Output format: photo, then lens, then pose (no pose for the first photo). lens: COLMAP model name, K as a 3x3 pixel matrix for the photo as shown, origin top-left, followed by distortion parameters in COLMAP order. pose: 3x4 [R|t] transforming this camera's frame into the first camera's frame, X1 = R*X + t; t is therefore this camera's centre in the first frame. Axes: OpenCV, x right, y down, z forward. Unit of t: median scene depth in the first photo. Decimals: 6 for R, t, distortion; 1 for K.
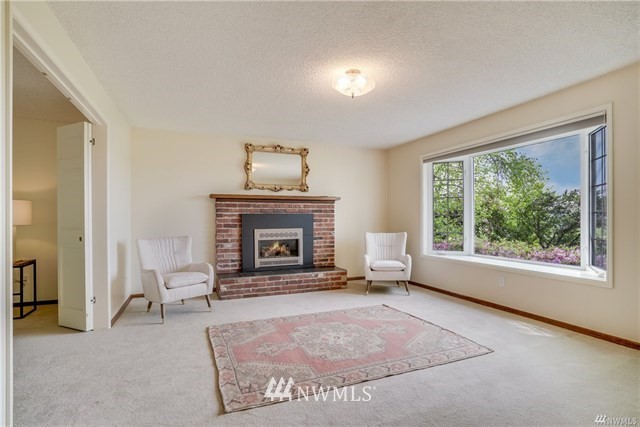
lens RADIAL K [[312.6, 0, 318.6], [0, 312.6, 213.8], [0, 0, 1]] dist [-0.002470, -0.000157]
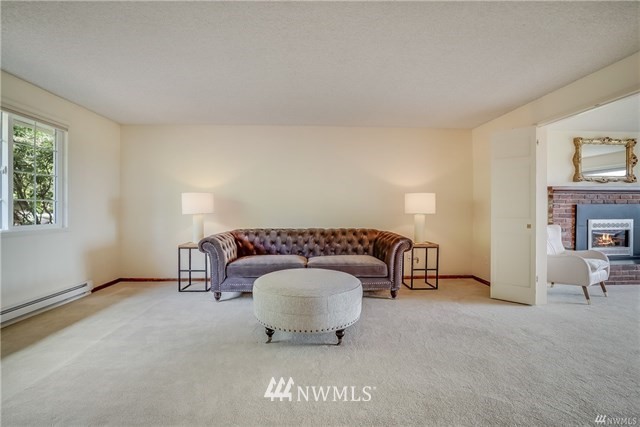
lens RADIAL K [[312.6, 0, 326.5], [0, 312.6, 198.6], [0, 0, 1]] dist [-0.002470, -0.000157]
pose [[0.965914, -0.005243, -0.258809, -0.765810], [0.000224, 0.999811, -0.019420, 0.000136], [0.258862, 0.018701, 0.965733, -0.220726]]
